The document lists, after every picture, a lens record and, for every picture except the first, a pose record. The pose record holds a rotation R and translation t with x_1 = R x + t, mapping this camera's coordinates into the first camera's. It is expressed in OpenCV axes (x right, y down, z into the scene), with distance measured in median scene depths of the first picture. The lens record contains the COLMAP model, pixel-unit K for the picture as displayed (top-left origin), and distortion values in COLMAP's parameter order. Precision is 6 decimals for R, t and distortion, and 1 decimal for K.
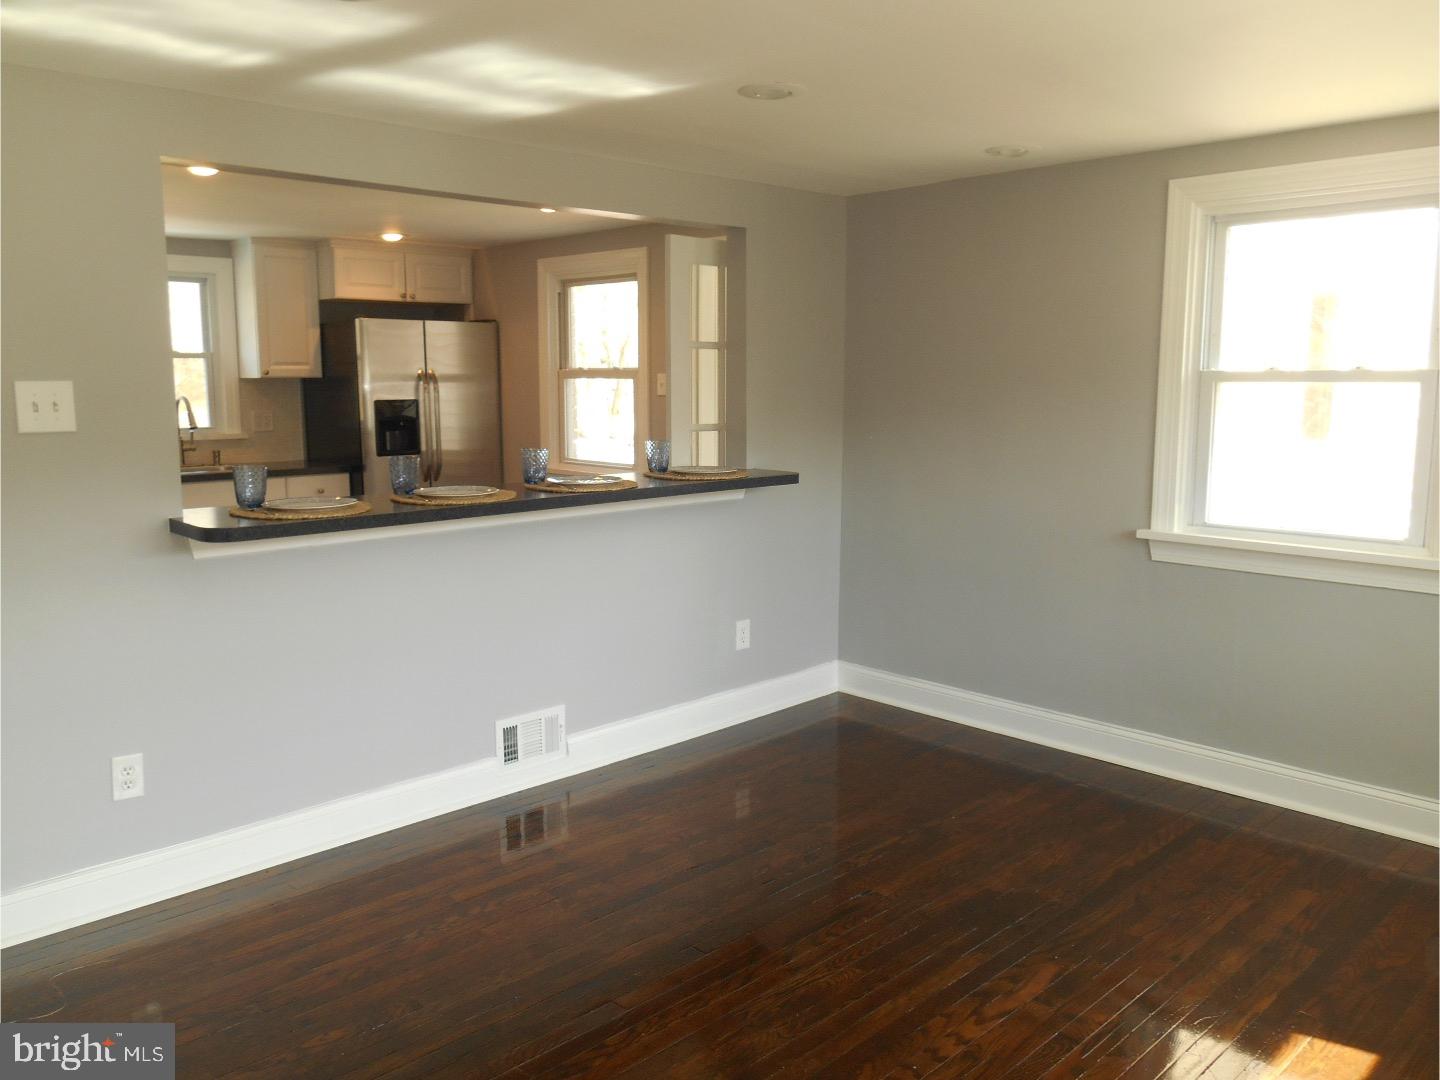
lens RADIAL K [[1120.7, 0, 707.5], [0, 1120.7, 545.6], [0, 0, 1]] dist [-0.024285, 0.017943]
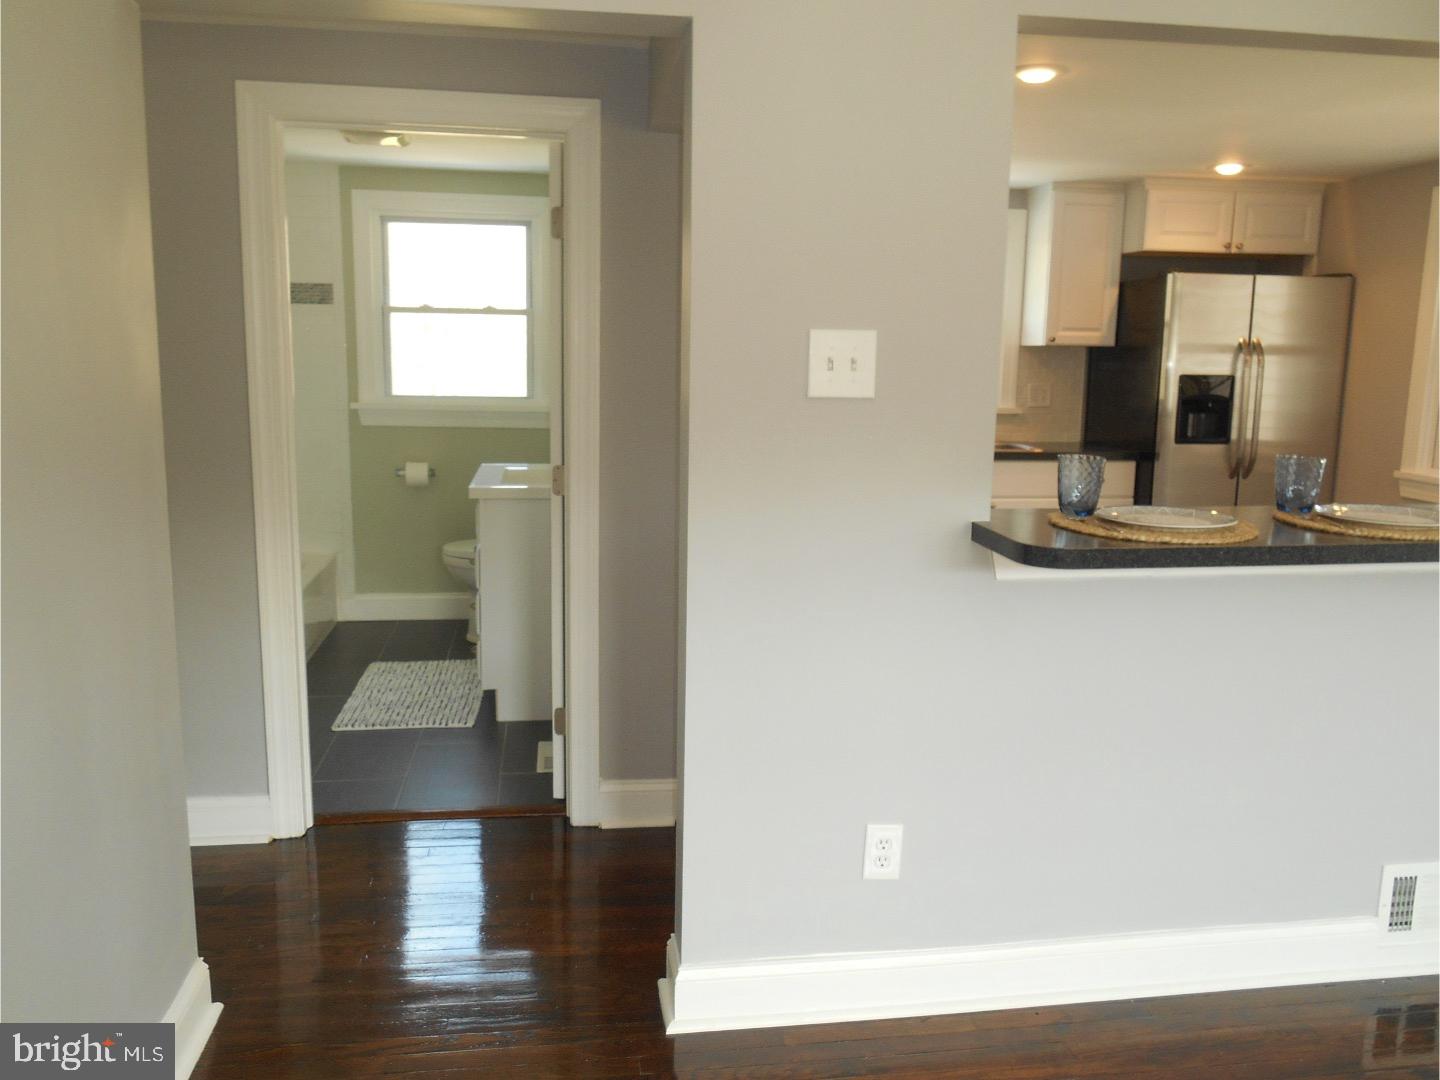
lens RADIAL K [[1120.7, 0, 720.1], [0, 1120.7, 539.5], [0, 0, 1]] dist [-0.024285, 0.017943]
pose [[0.814748, 0.107757, -0.569714, -0.093552], [-0.099729, 0.993979, 0.045380, -0.014044], [0.571174, 0.019844, 0.820589, 0.143295]]
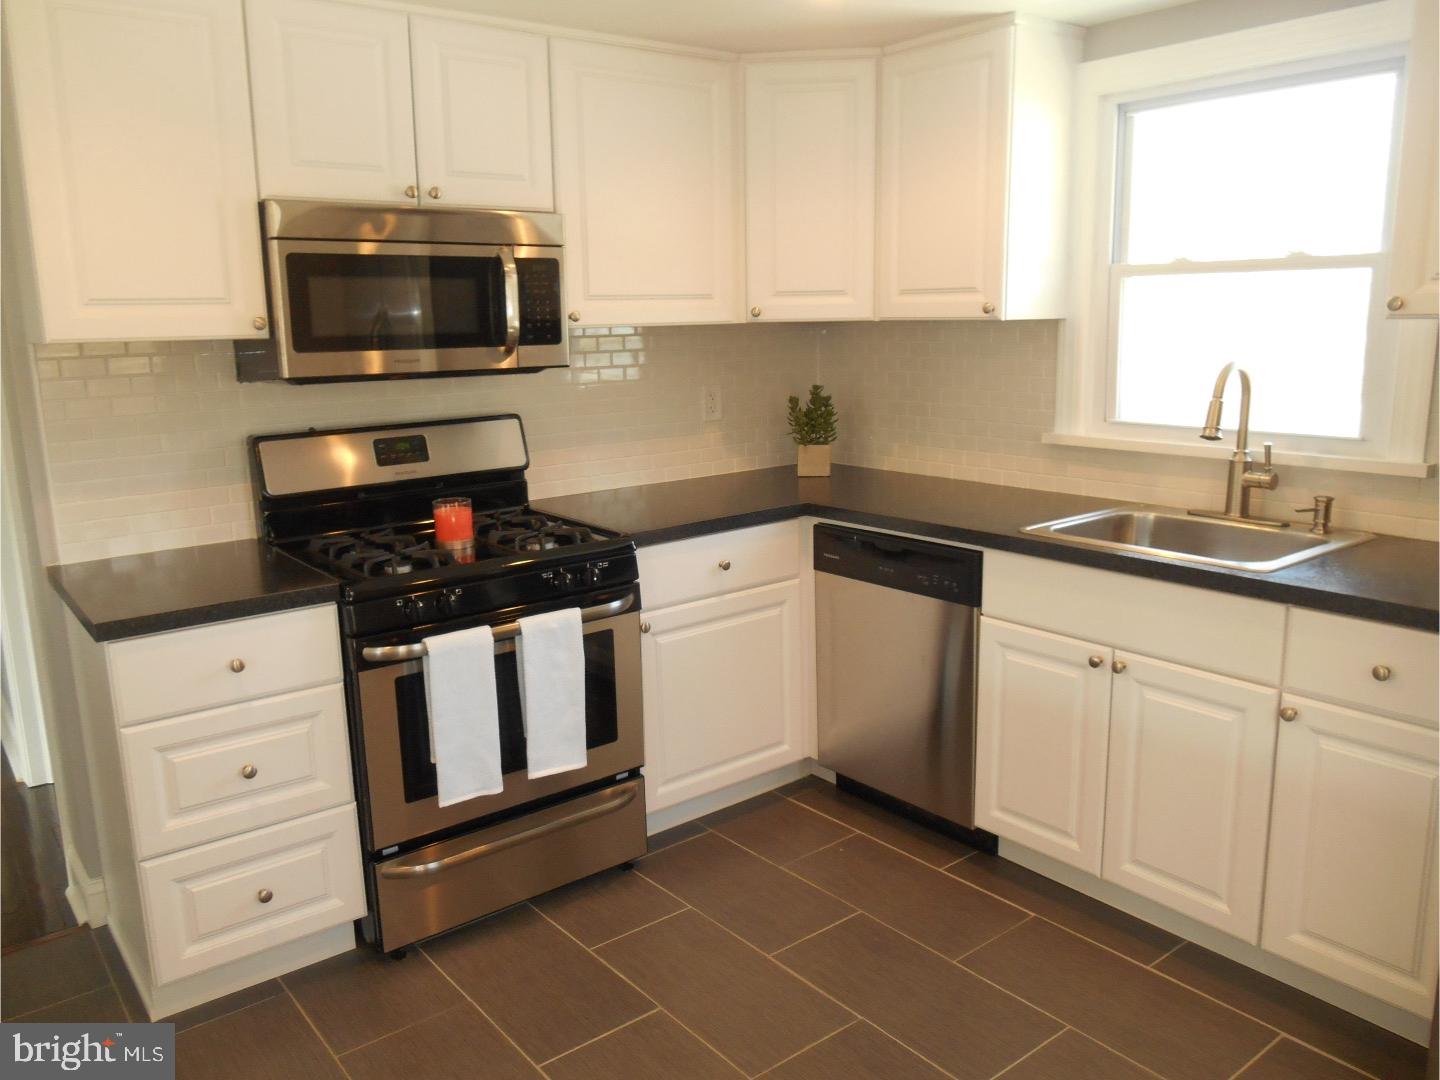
lens RADIAL K [[1120.7, 0, 712.5], [0, 1120.7, 543.4], [0, 0, 1]] dist [-0.024285, 0.017943]
pose [[-0.096548, 0.203874, -0.974225, -0.018896], [-0.128846, 0.968002, 0.215341, -0.127763], [0.986954, 0.146315, -0.067191, 0.810248]]
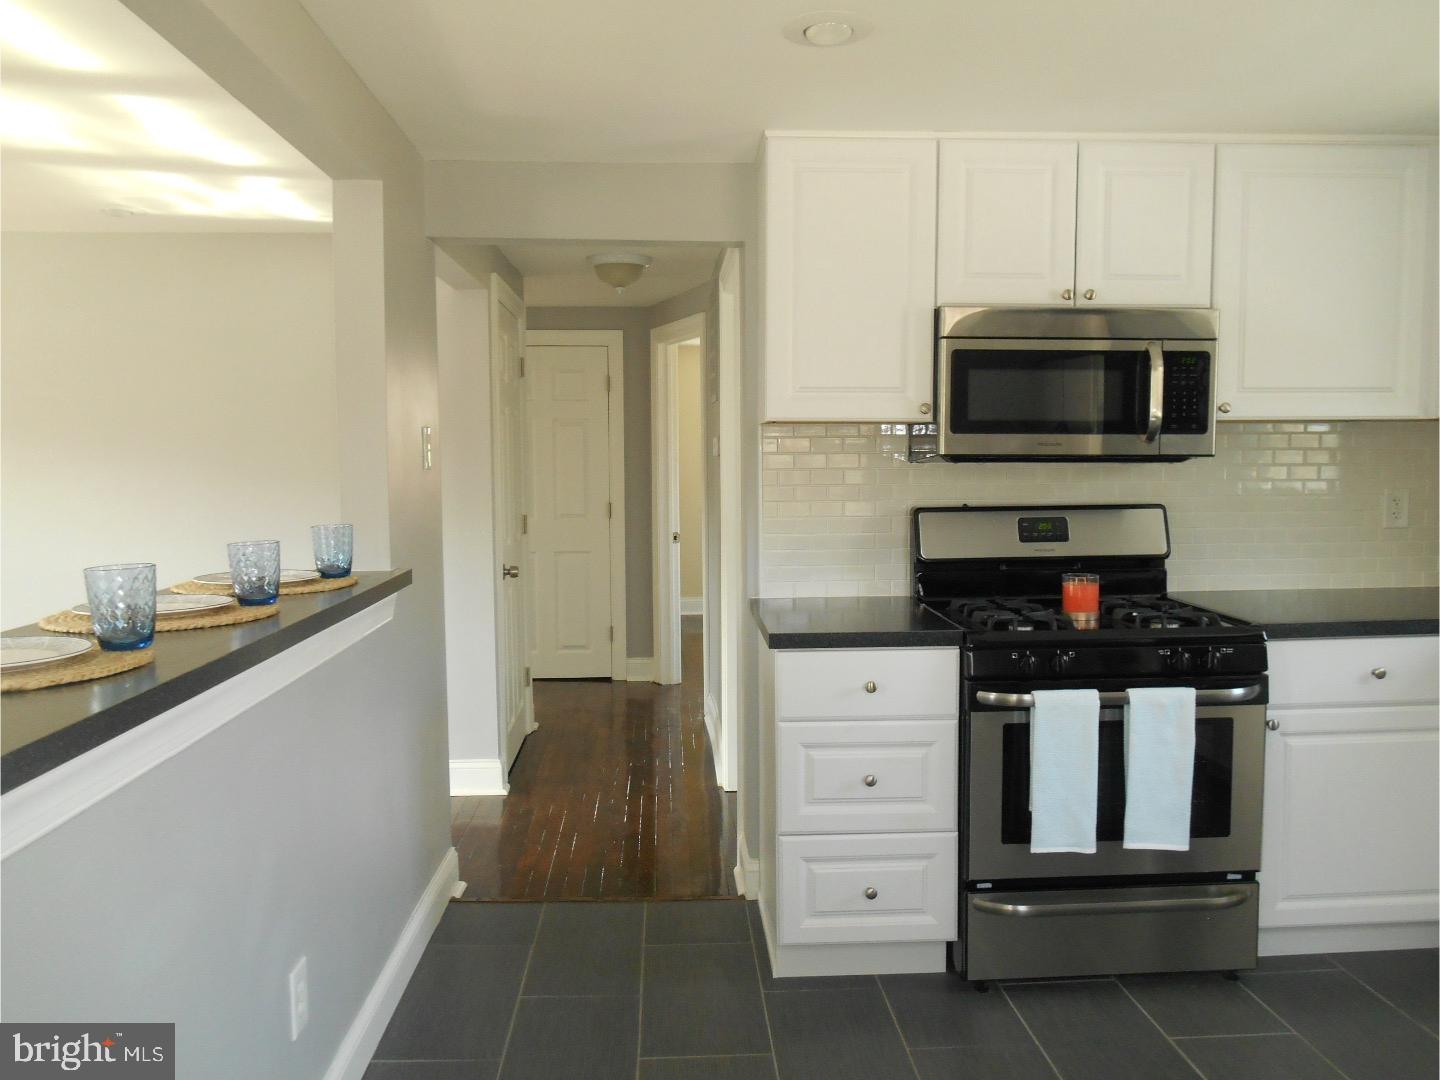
lens RADIAL K [[1120.7, 0, 713.2], [0, 1120.7, 537.9], [0, 0, 1]] dist [-0.024285, 0.017943]
pose [[-0.653226, 0.061734, -0.754642, 0.011994], [-0.106184, 0.979352, 0.172030, -0.115730], [0.749681, 0.192505, -0.633183, 0.854918]]
